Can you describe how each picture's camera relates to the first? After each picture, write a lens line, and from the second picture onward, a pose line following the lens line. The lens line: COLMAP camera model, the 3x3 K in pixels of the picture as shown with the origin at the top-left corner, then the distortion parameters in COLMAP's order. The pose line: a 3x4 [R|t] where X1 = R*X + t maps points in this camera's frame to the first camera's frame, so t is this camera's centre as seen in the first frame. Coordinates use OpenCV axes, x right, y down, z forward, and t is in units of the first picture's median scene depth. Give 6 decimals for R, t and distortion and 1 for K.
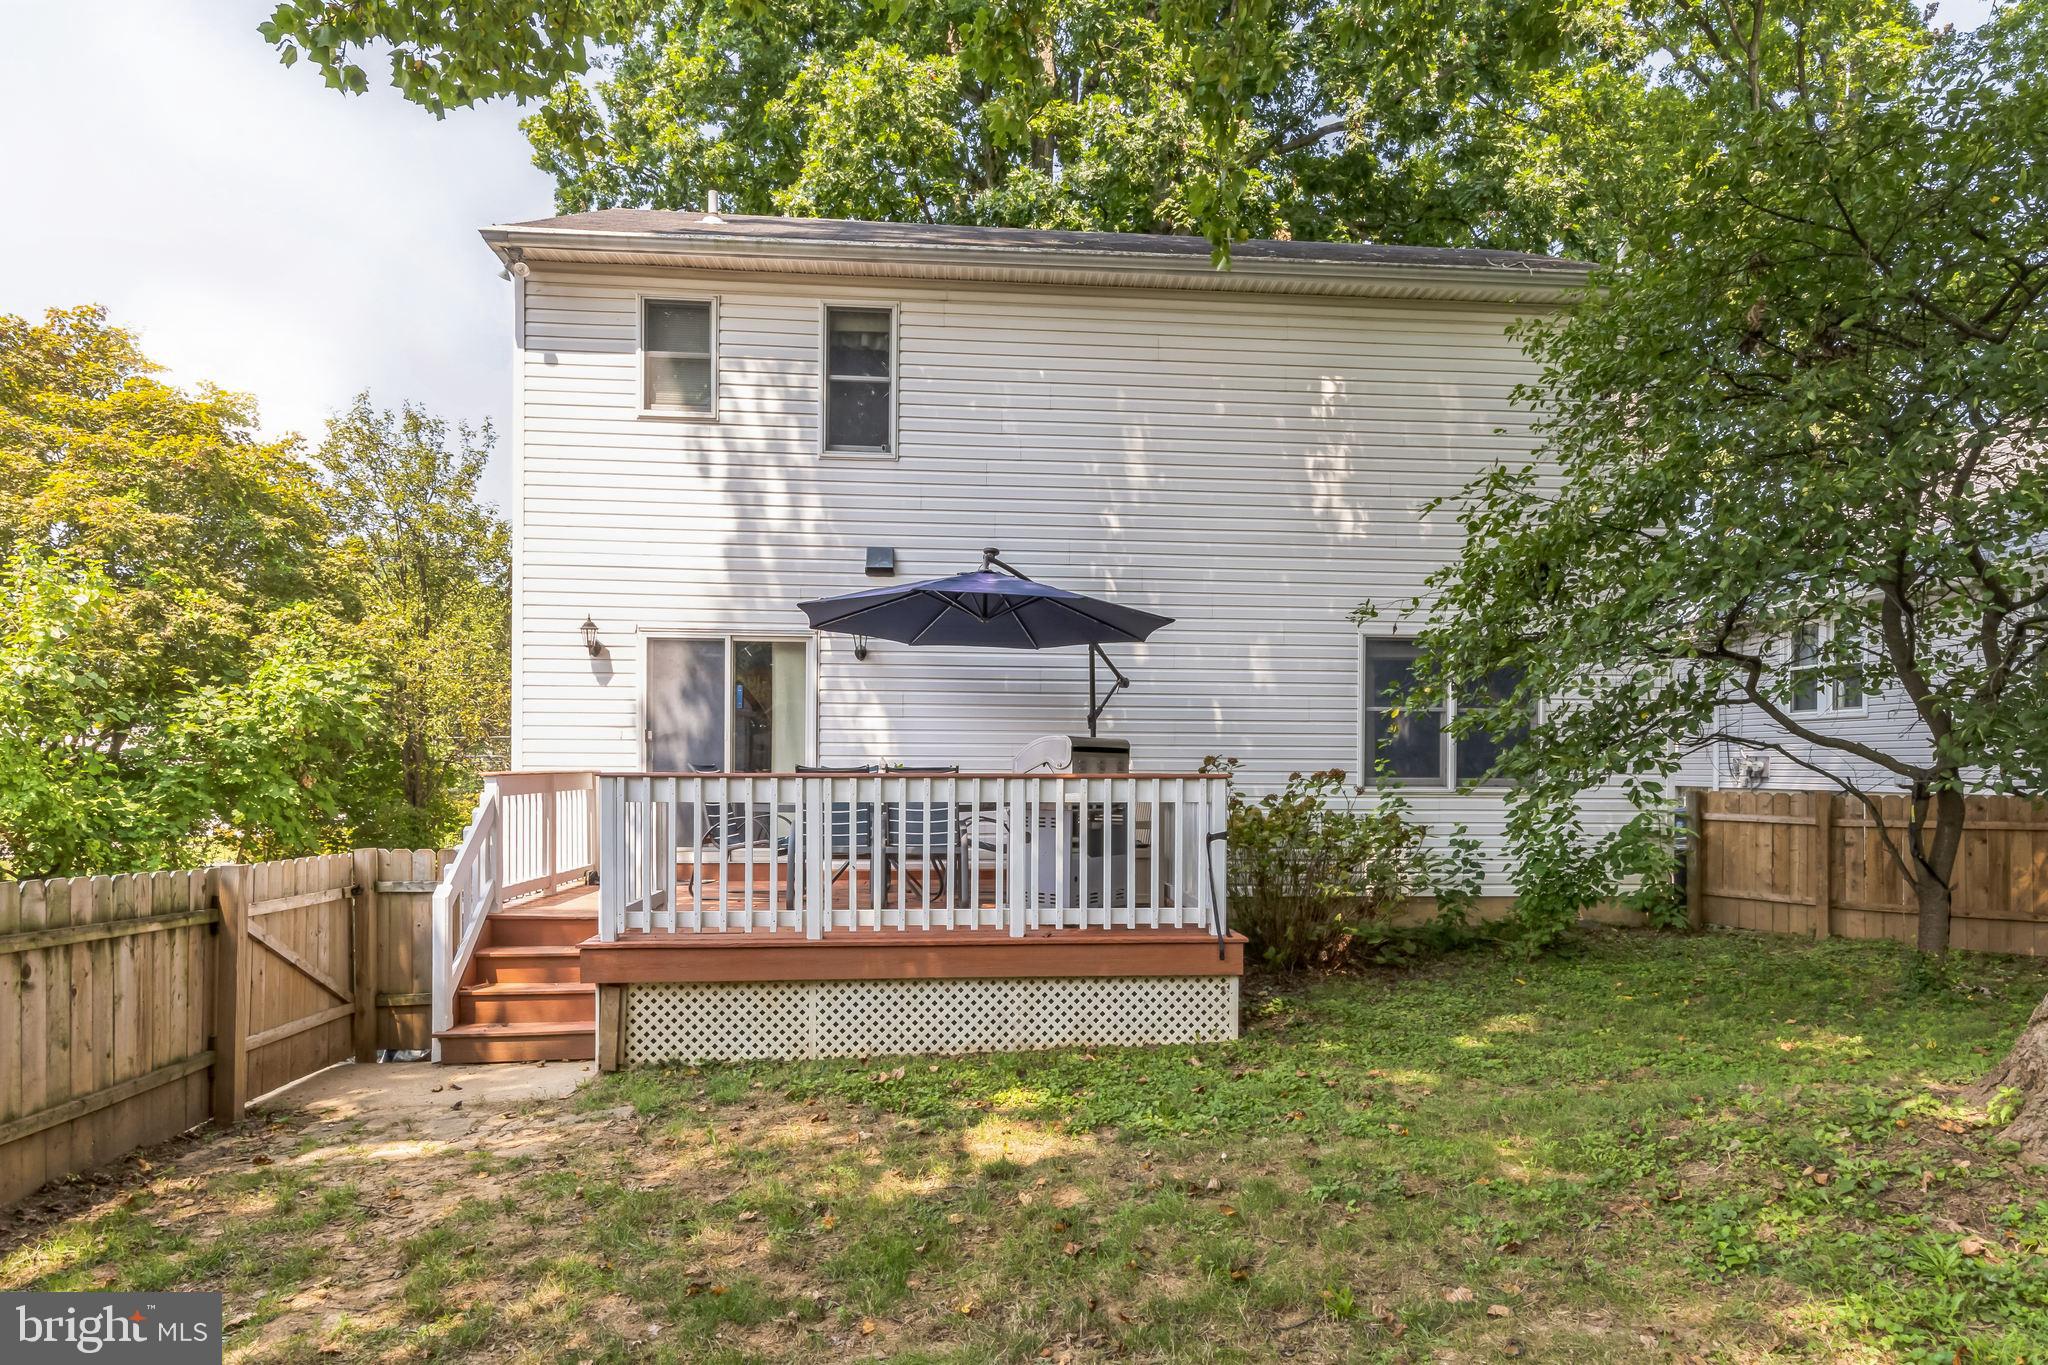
lens RADIAL K [[1192.6, 0, 1017.2], [0, 1192.6, 768.0], [0, 0, 1]] dist [0.003012, 0.001541]
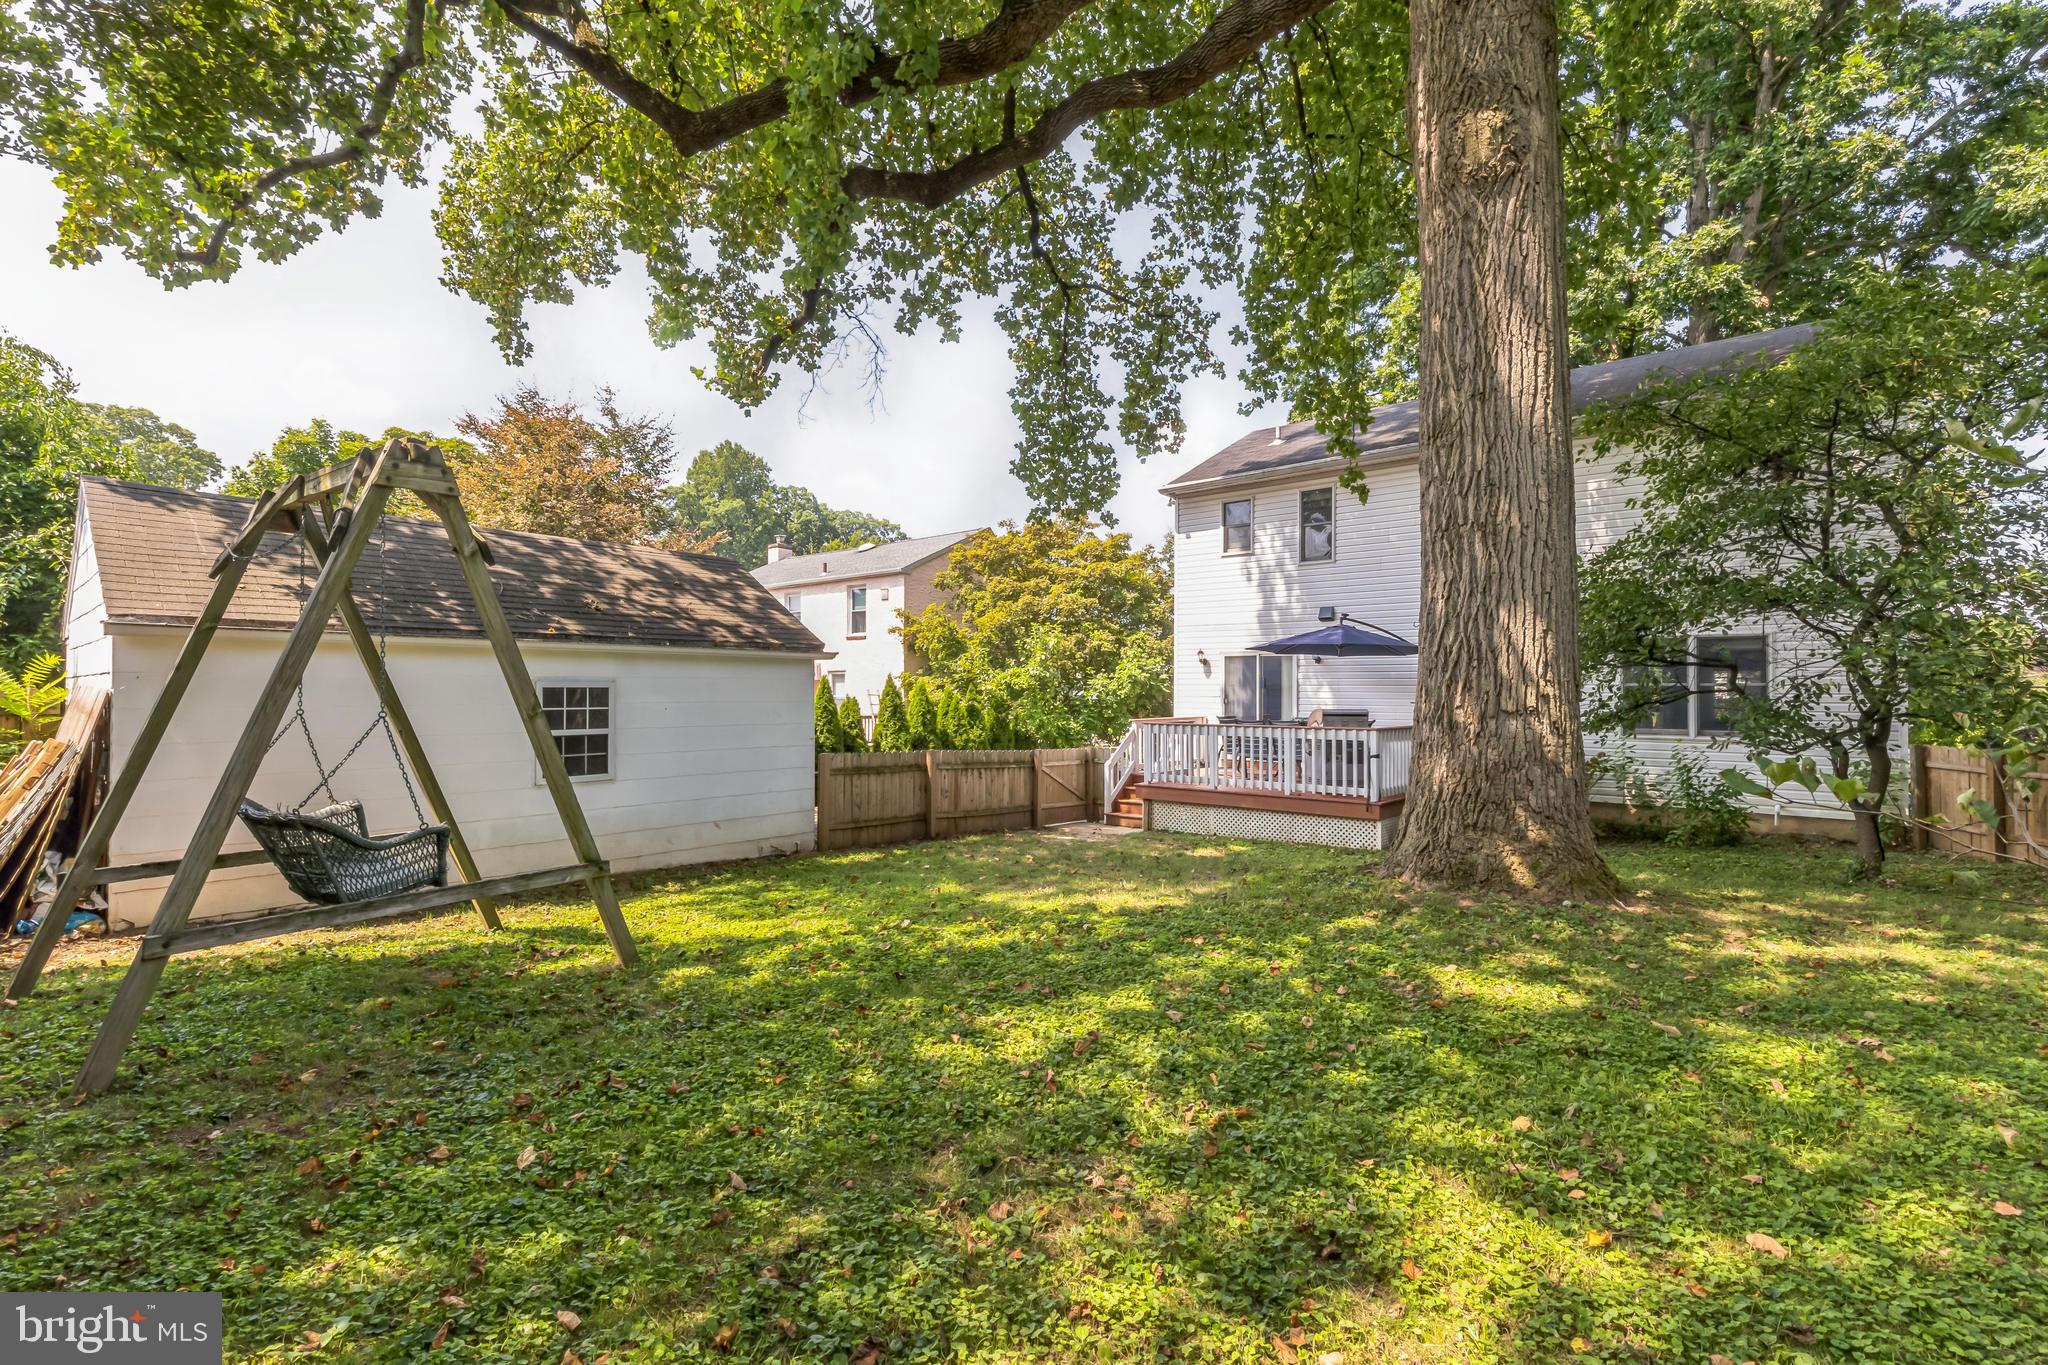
lens RADIAL K [[947.6, 0, 1024.5], [0, 947.6, 685.6], [0, 0, 1]] dist [0.004591, 0.000702]
pose [[0.698922, -0.007077, -0.715163, 0.678929], [0.003803, 0.999974, -0.006179, -0.046277], [0.715188, 0.001599, 0.698930, -0.486021]]
